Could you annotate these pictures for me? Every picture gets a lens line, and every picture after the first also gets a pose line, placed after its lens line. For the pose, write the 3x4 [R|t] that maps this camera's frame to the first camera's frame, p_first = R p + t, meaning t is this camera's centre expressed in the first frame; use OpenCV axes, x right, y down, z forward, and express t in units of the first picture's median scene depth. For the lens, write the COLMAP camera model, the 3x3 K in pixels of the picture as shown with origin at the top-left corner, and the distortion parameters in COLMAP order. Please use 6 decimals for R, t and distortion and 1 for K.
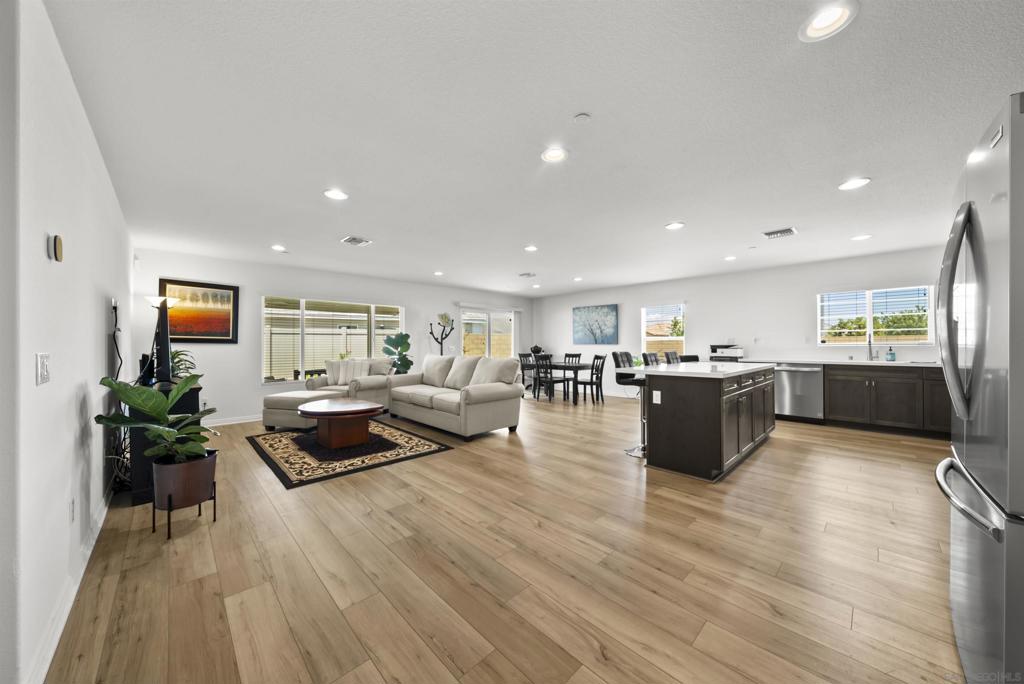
lens RADIAL K [[354.3, 0, 508.7], [0, 354.3, 345.2], [0, 0, 1]] dist [-0.002401, -0.000077]
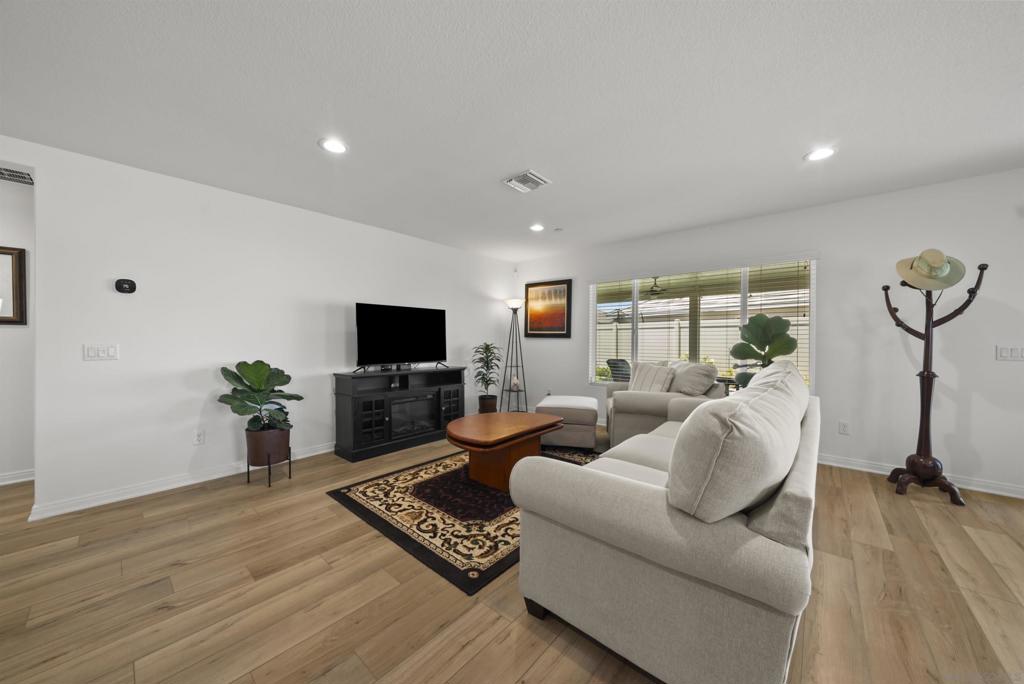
lens RADIAL K [[354.3, 0, 509.6], [0, 354.3, 346.1], [0, 0, 1]] dist [-0.002401, -0.000077]
pose [[0.088313, 0.019685, -0.995898, 0.275399], [-0.003255, 0.999805, 0.019473, -0.001794], [0.996087, 0.001522, 0.088360, 1.117906]]
